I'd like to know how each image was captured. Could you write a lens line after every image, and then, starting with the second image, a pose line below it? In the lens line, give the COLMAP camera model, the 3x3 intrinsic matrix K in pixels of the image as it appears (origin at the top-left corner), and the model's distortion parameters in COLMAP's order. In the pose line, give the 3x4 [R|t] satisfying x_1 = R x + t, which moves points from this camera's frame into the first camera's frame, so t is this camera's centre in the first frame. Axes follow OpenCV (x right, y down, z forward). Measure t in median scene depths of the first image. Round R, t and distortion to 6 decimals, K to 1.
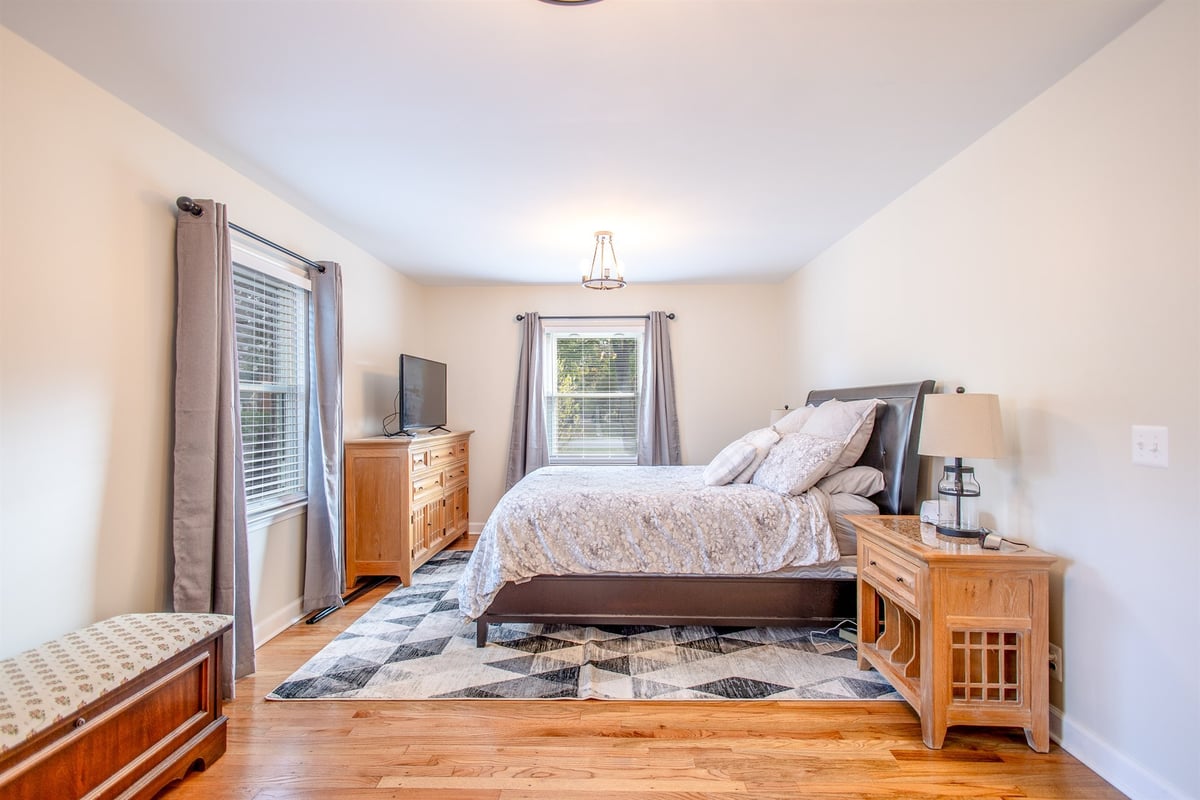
lens RADIAL K [[532.3, 0, 594.3], [0, 532.3, 401.2], [0, 0, 1]] dist [0.006887, -0.000886]
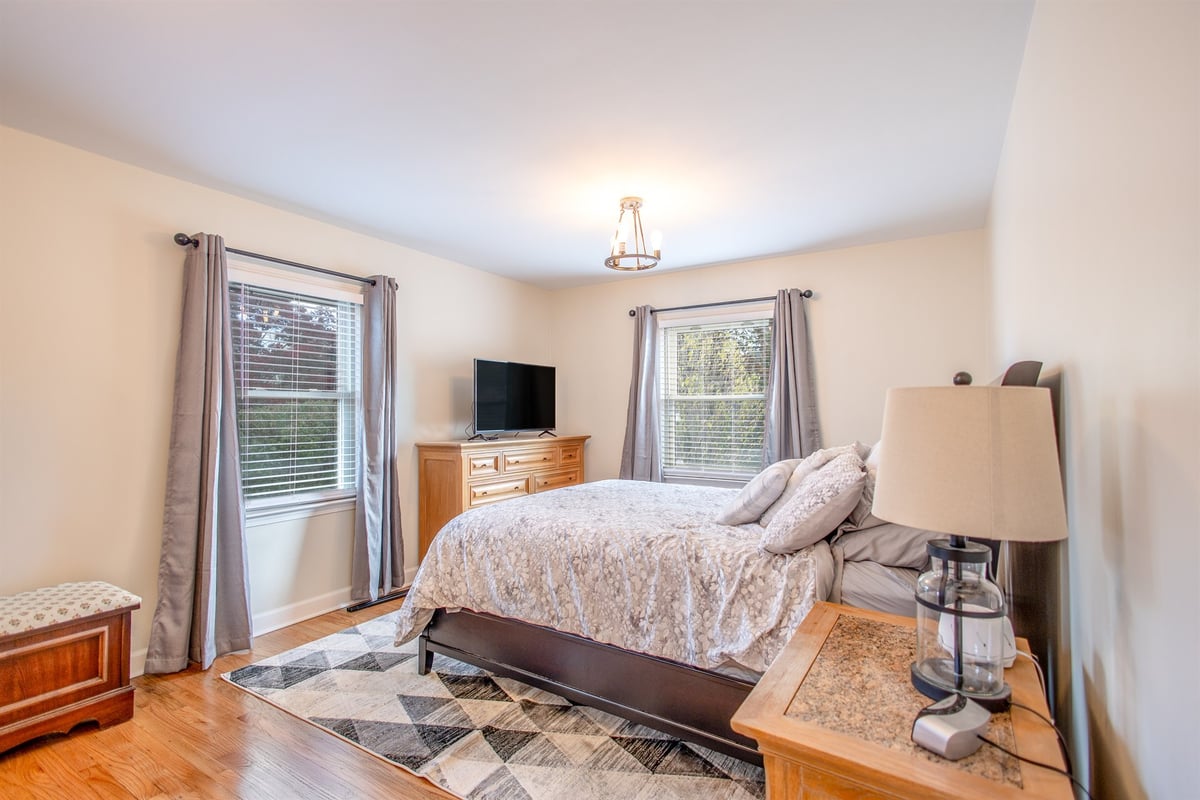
lens RADIAL K [[532.3, 0, 605.0], [0, 532.3, 400.8], [0, 0, 1]] dist [0.006887, -0.000886]
pose [[0.869184, -0.006823, -0.494442, 0.517429], [0.002856, 0.999957, -0.008778, 0.001230], [0.494481, 0.006218, 0.869166, 0.358653]]
